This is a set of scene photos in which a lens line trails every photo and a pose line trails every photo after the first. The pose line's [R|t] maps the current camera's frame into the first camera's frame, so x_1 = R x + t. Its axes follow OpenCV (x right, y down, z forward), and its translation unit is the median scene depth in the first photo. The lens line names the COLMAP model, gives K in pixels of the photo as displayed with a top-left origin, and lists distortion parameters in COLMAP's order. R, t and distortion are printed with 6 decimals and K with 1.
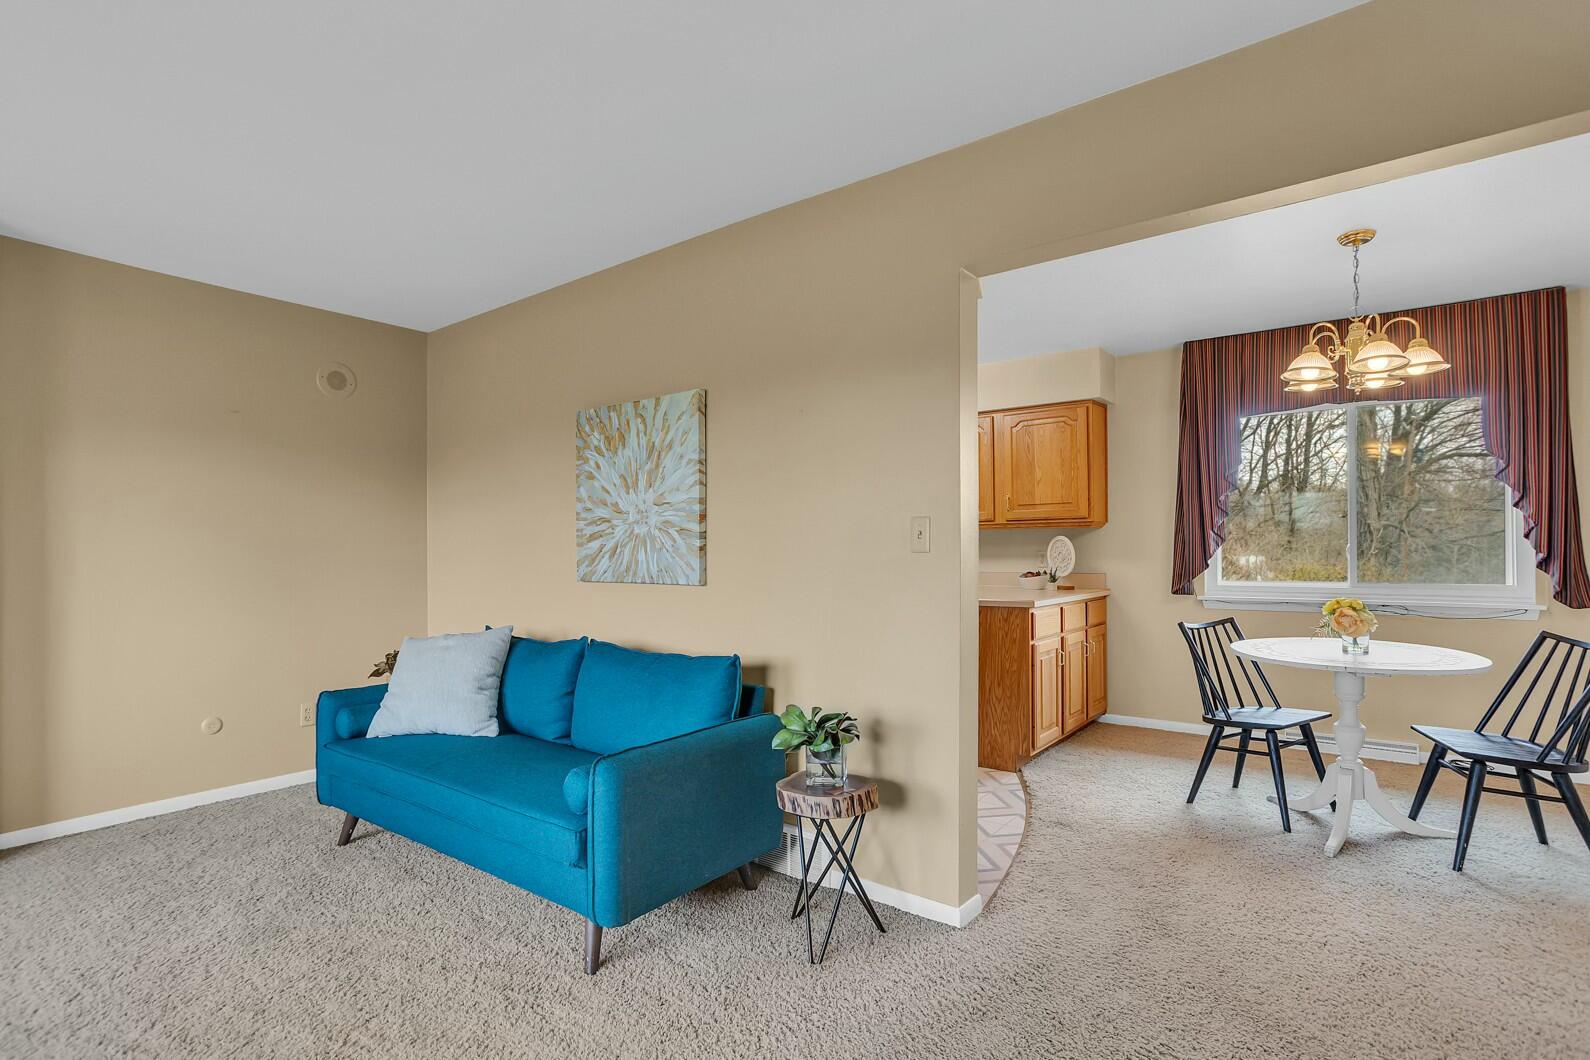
lens RADIAL K [[780.1, 0, 765.9], [0, 780.1, 555.8], [0, 0, 1]] dist [-0.001065, 0.000675]
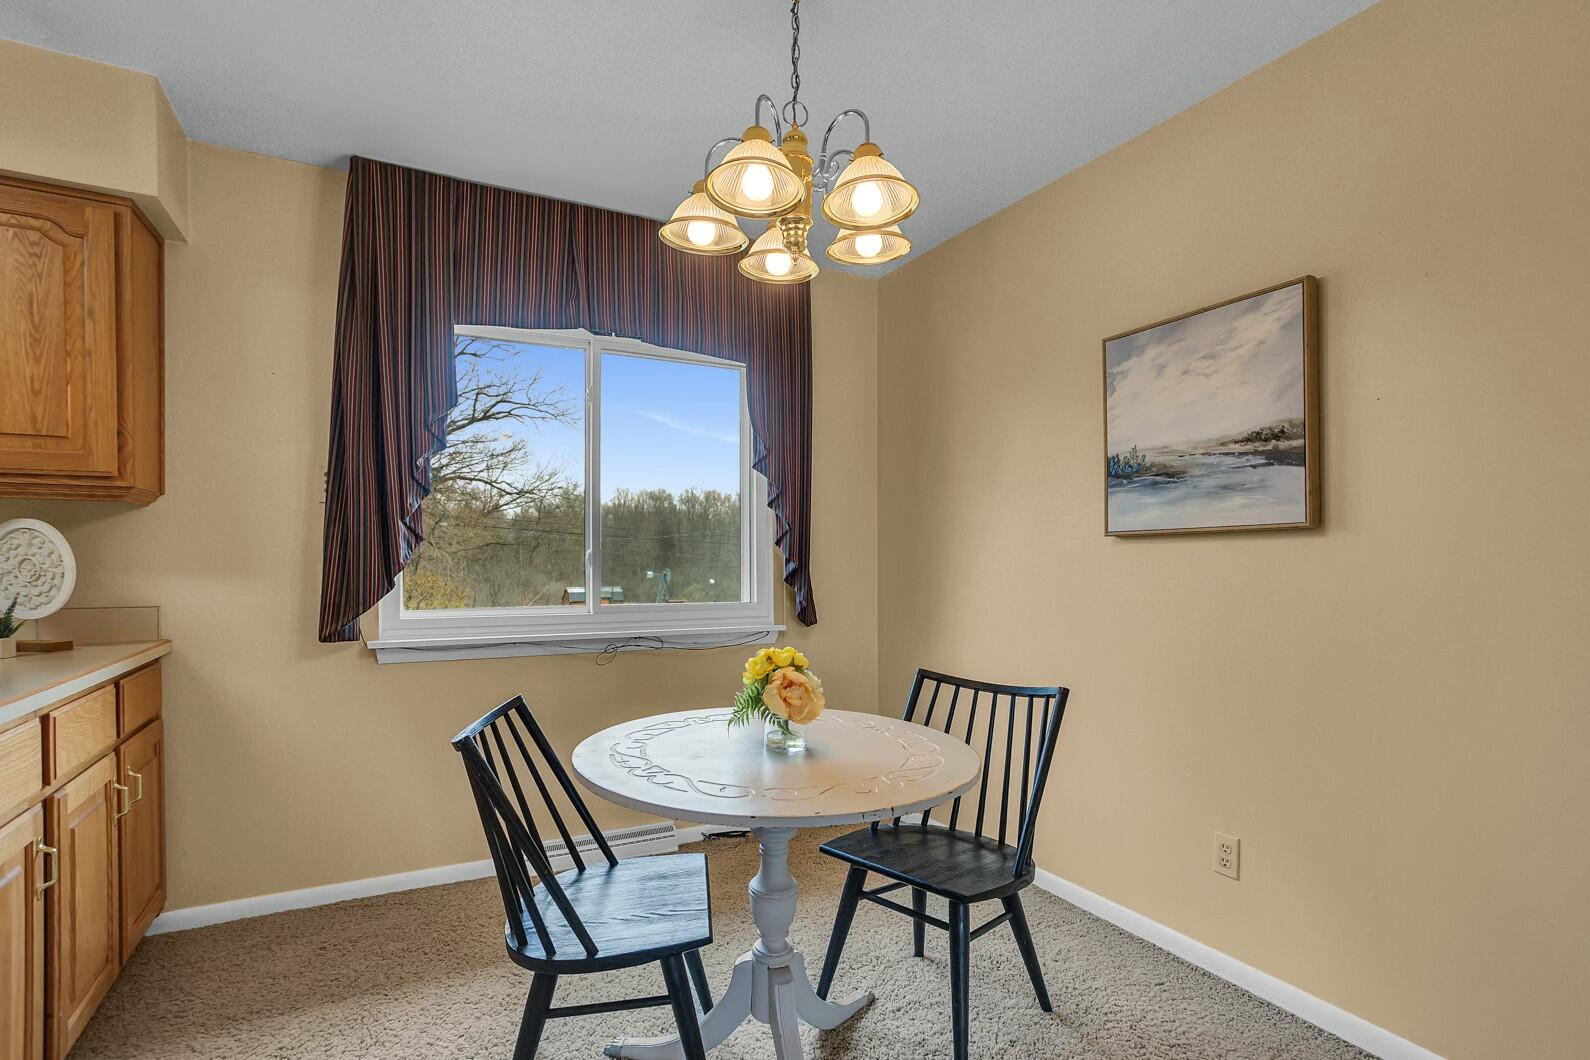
lens RADIAL K [[770.8, 0, 813.0], [0, 770.8, 556.5], [0, 0, 1]] dist [-0.014047, 0.000112]
pose [[0.370191, 0.009955, 0.928902, 0.223981], [0.001423, 0.999935, -0.011284, -0.001554], [-0.928954, 0.005499, 0.370153, 0.655725]]
